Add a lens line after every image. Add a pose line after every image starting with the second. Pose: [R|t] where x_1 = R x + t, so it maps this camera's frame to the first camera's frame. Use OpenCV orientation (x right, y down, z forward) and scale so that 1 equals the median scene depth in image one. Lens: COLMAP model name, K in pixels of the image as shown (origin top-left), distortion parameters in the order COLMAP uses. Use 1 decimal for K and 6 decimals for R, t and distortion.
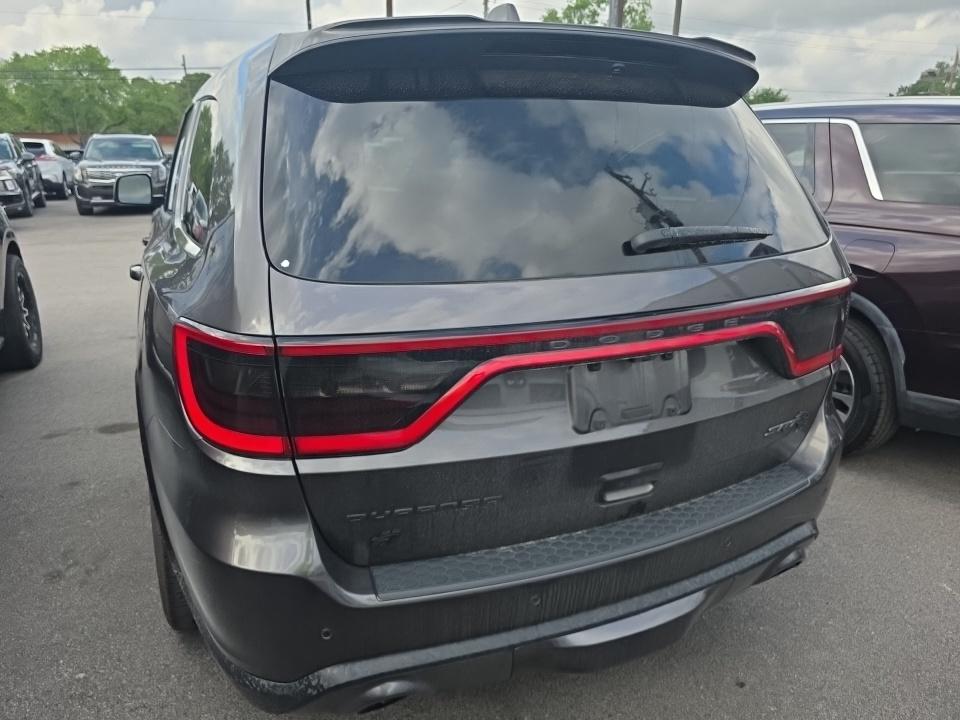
lens RADIAL K [[725.1, 0, 482.7], [0, 725.1, 357.6], [0, 0, 1]] dist [0.120811, -0.203280]
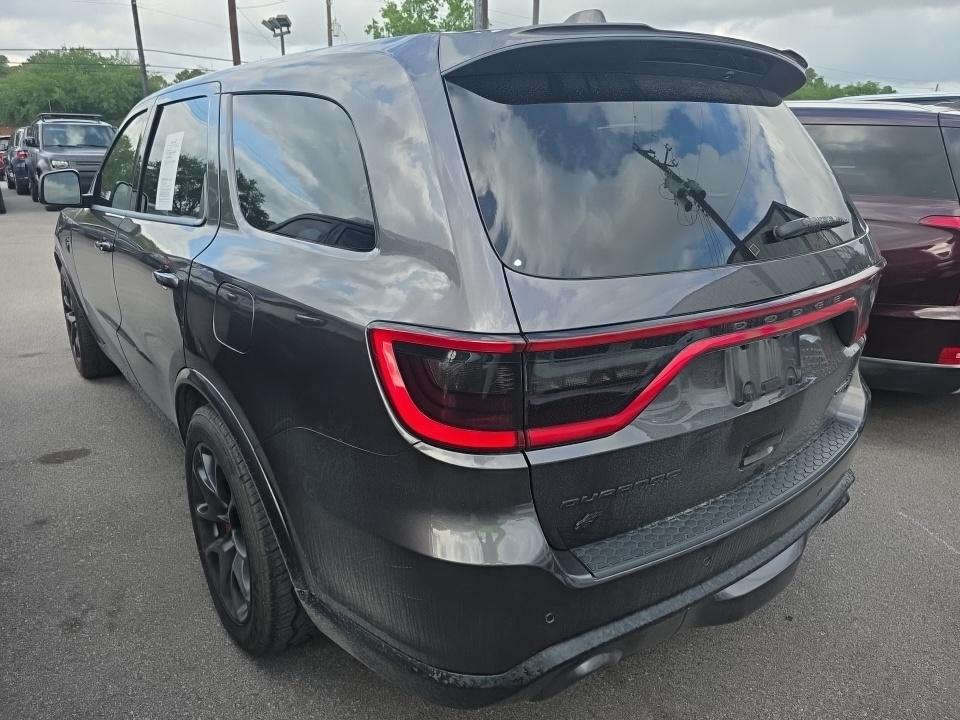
lens RADIAL K [[725.1, 0, 482.7], [0, 725.1, 357.6], [0, 0, 1]] dist [0.120811, -0.203280]
pose [[0.965901, -0.068647, 0.249647, -0.500594], [0.066388, 0.997641, 0.017468, -0.014060], [-0.250257, -0.000298, 0.968179, 0.019122]]
